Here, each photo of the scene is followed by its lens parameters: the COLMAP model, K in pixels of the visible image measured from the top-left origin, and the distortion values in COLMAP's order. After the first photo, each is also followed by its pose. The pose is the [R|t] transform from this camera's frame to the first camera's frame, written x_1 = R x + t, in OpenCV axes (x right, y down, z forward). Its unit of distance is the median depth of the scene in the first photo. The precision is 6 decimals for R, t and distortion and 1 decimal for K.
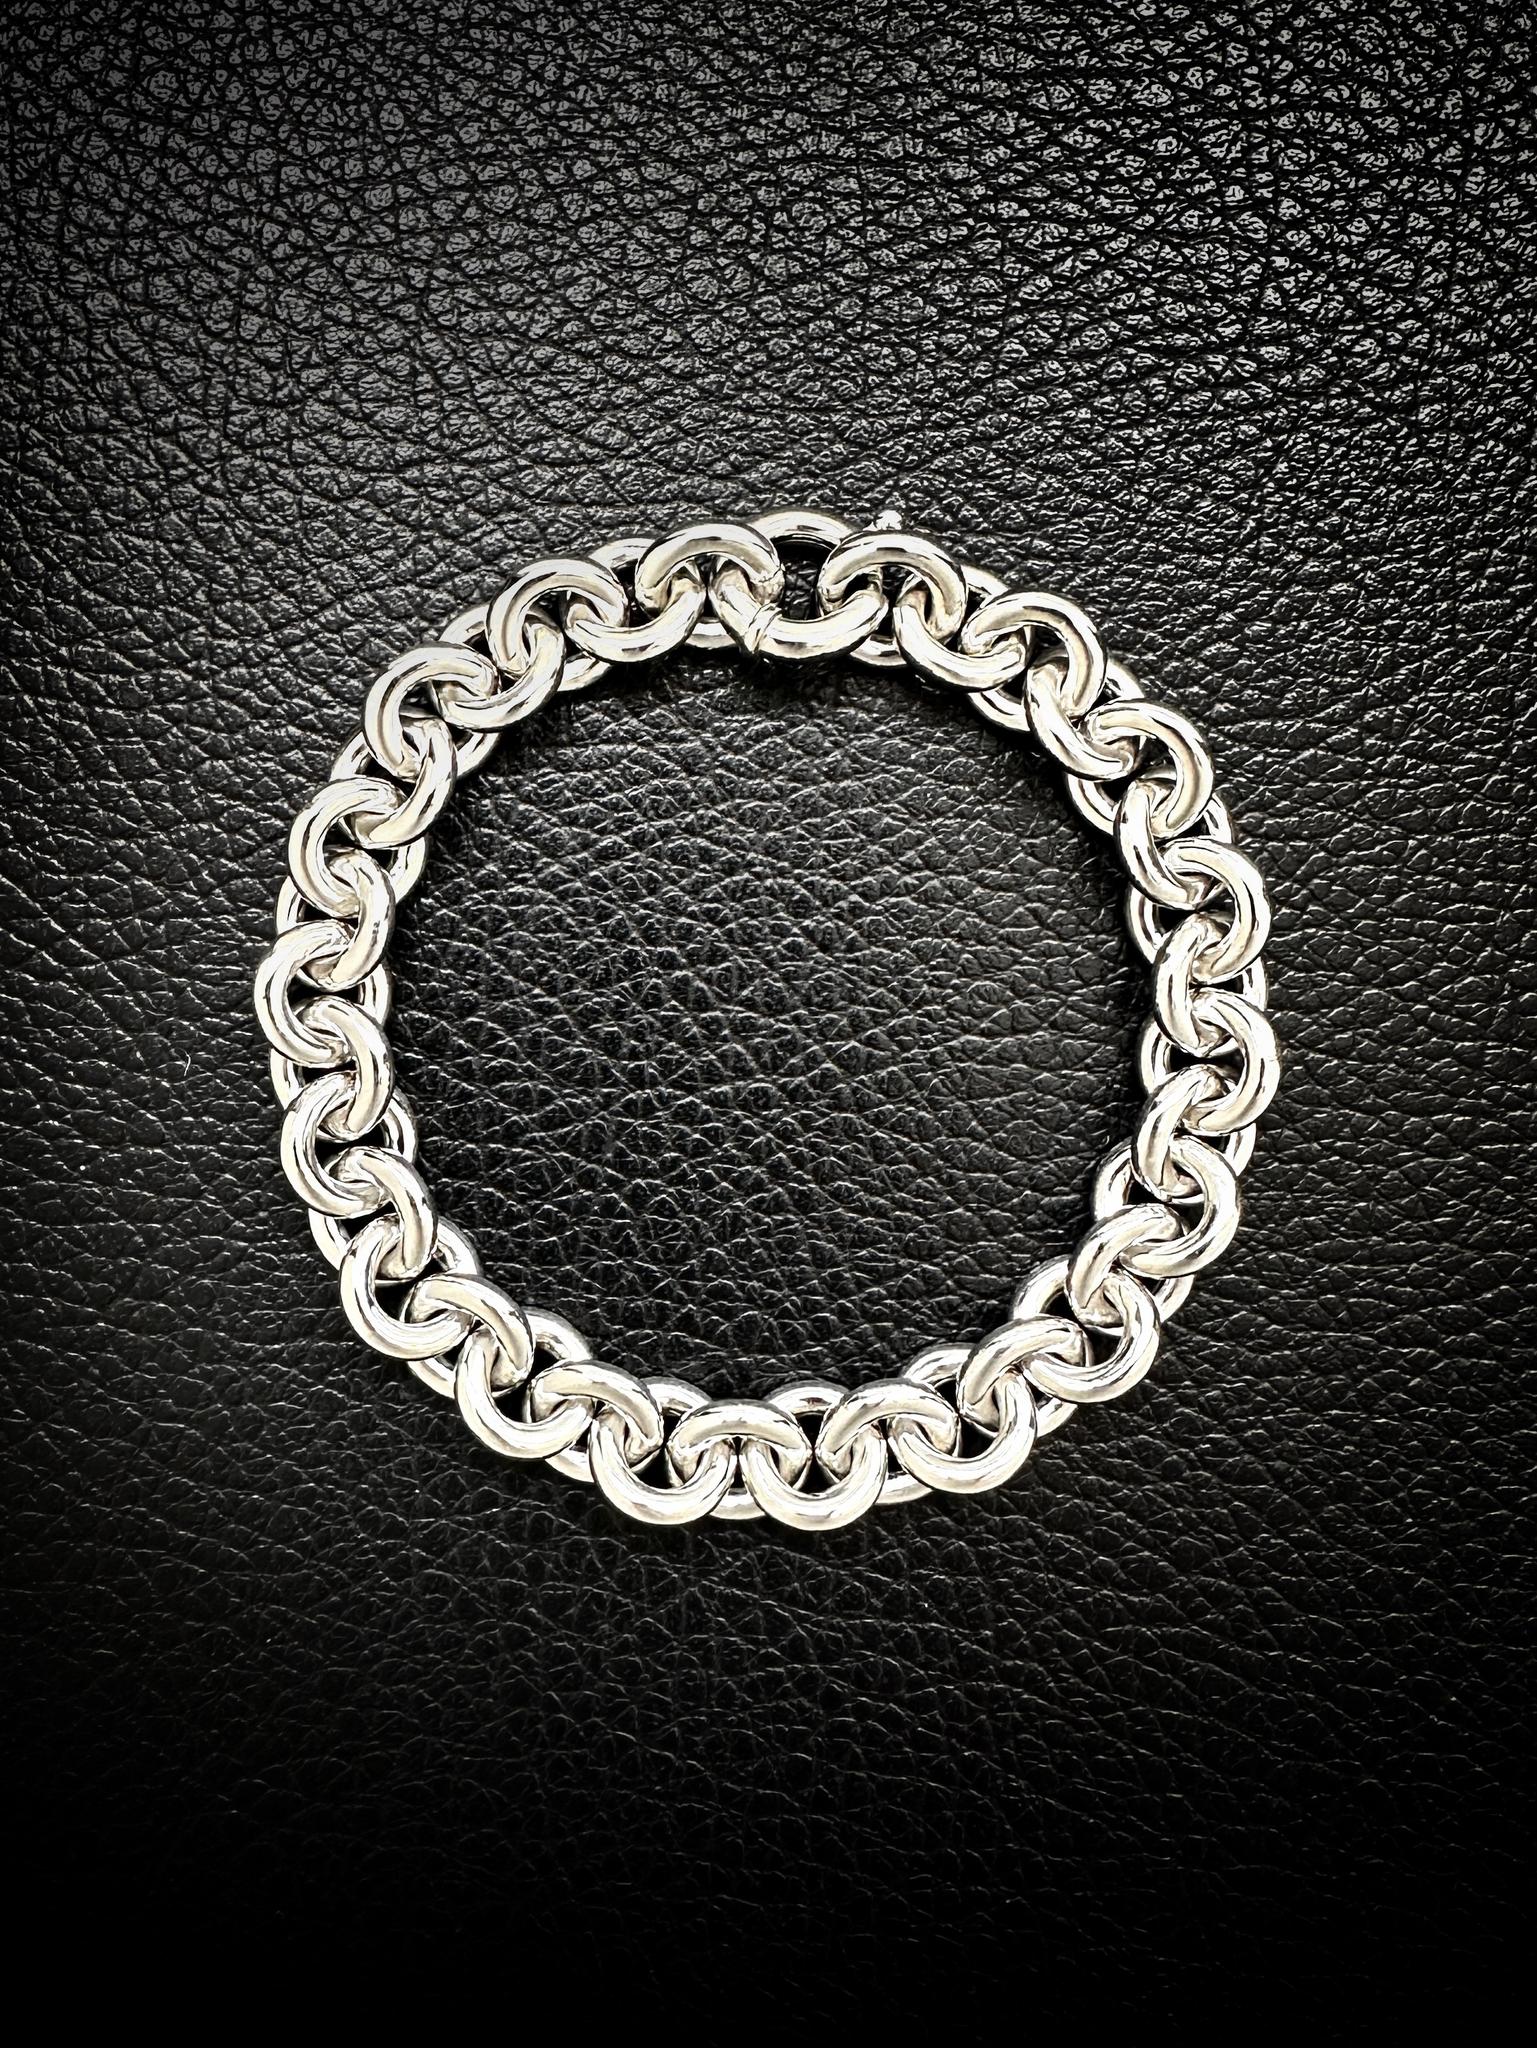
lens RADIAL K [[836.4, 0, 768.5], [0, 836.4, 1024.0], [0, 0, 1]] dist [-0.000181, -0.000403]
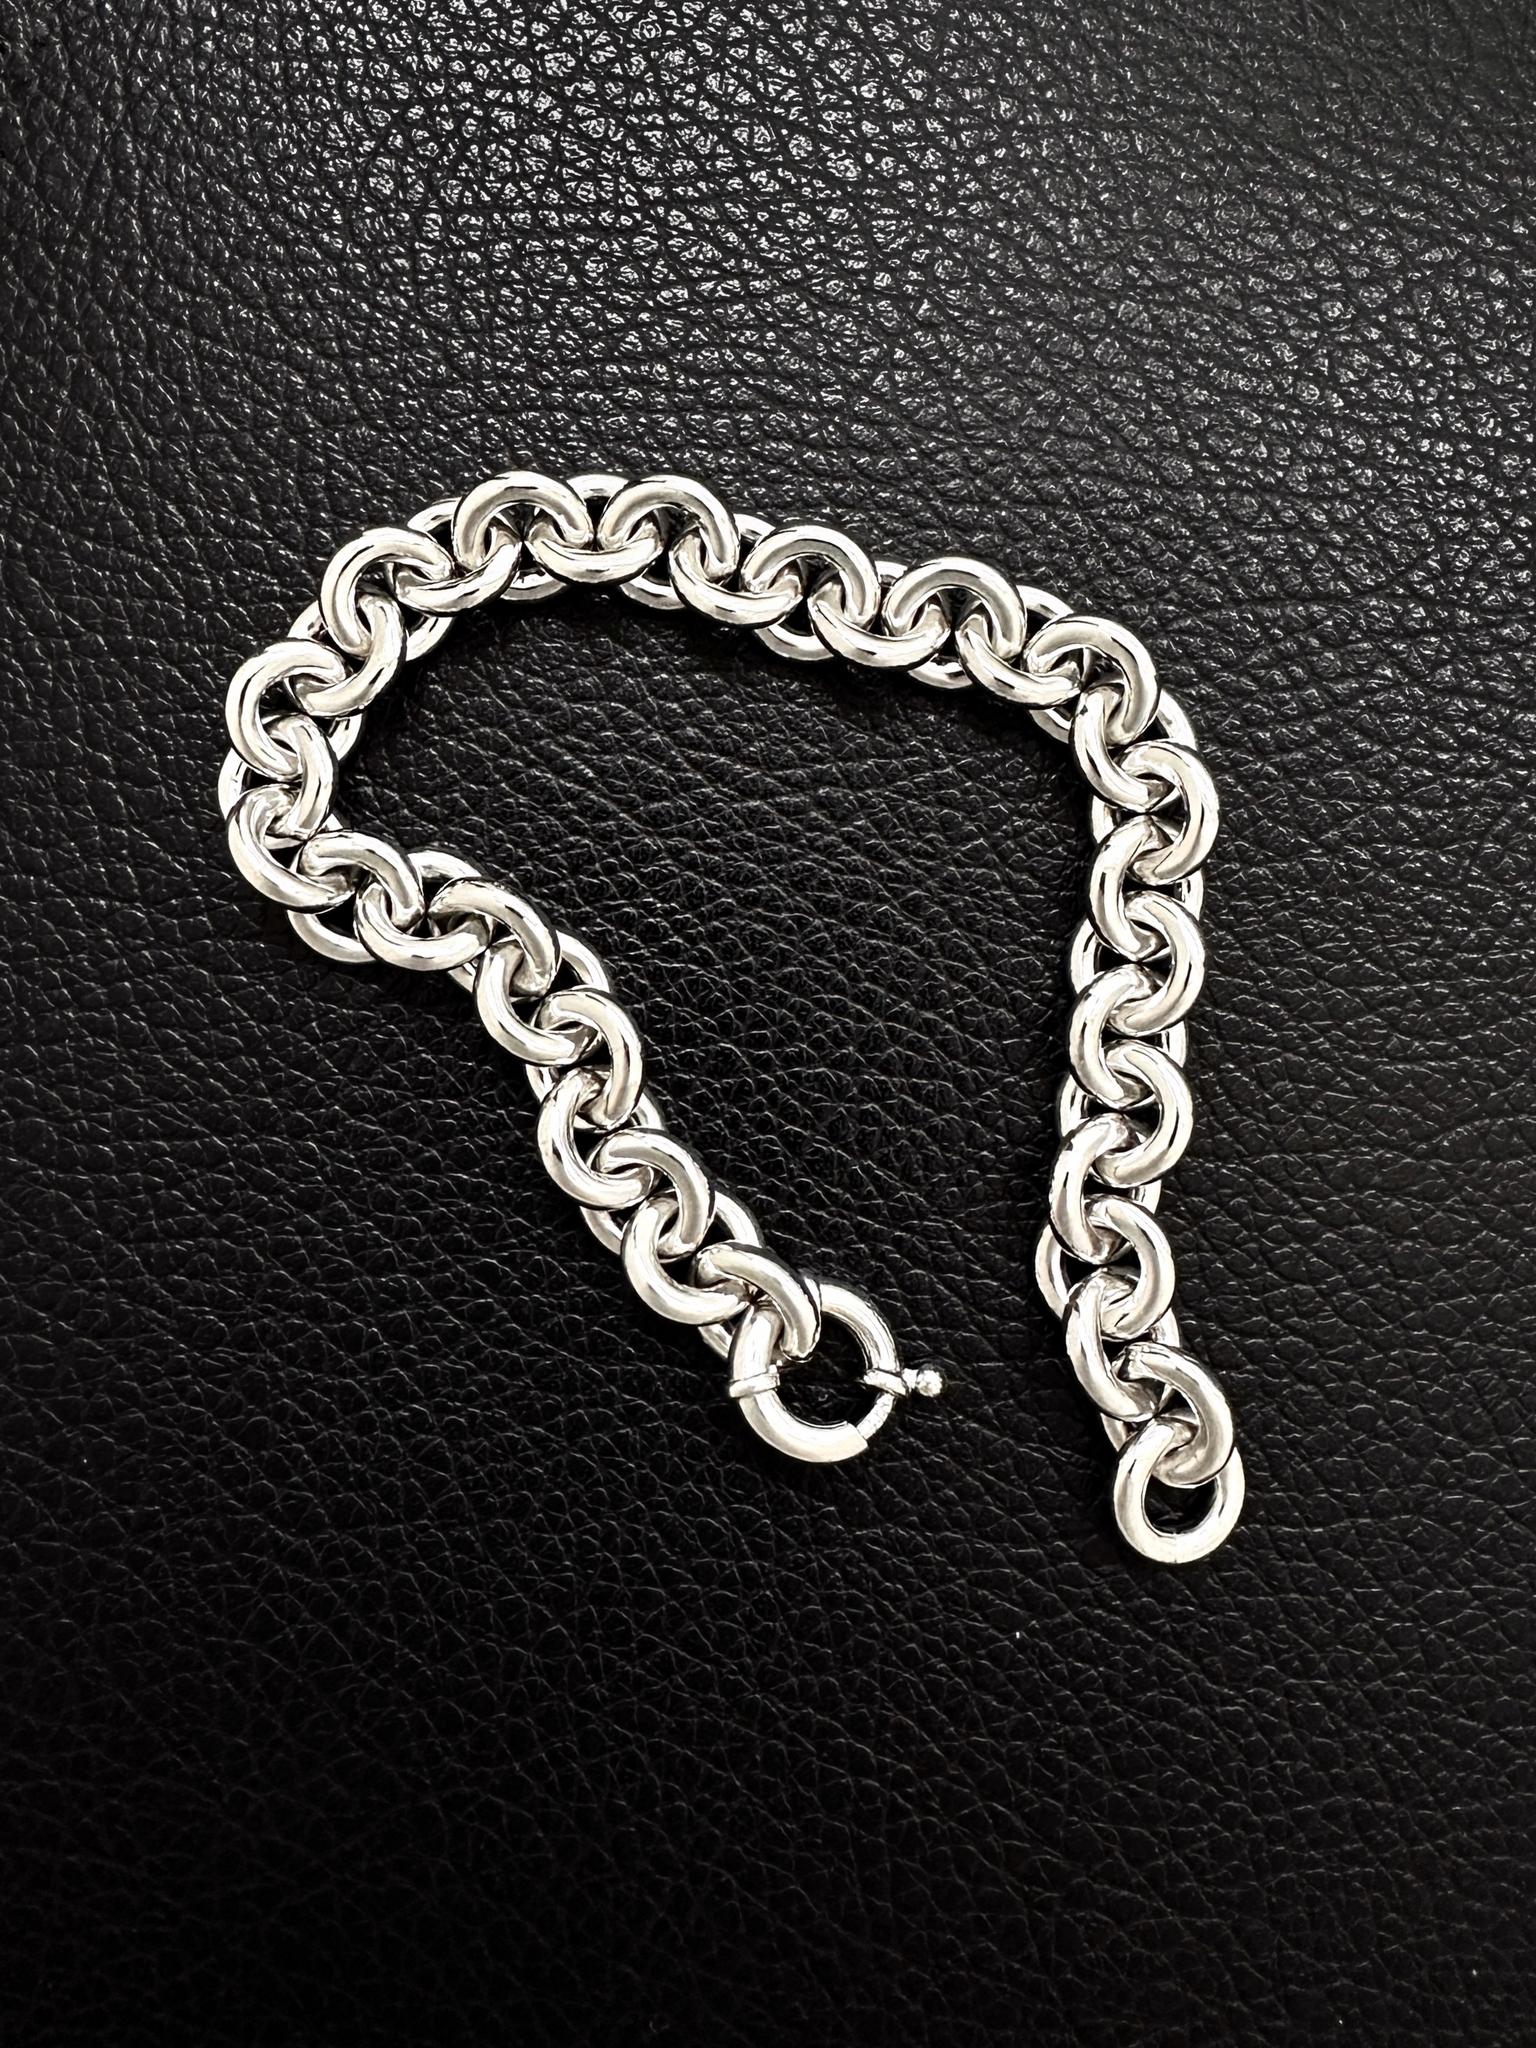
lens RADIAL K [[836.4, 0, 768.0], [0, 836.4, 1024.0], [0, 0, 1]] dist [-0.000181, -0.000403]
pose [[0.931136, 0.364296, -0.016554, 0.770614], [-0.364656, 0.930551, -0.033166, -0.047289], [0.003322, 0.036919, 0.999313, -0.003189]]
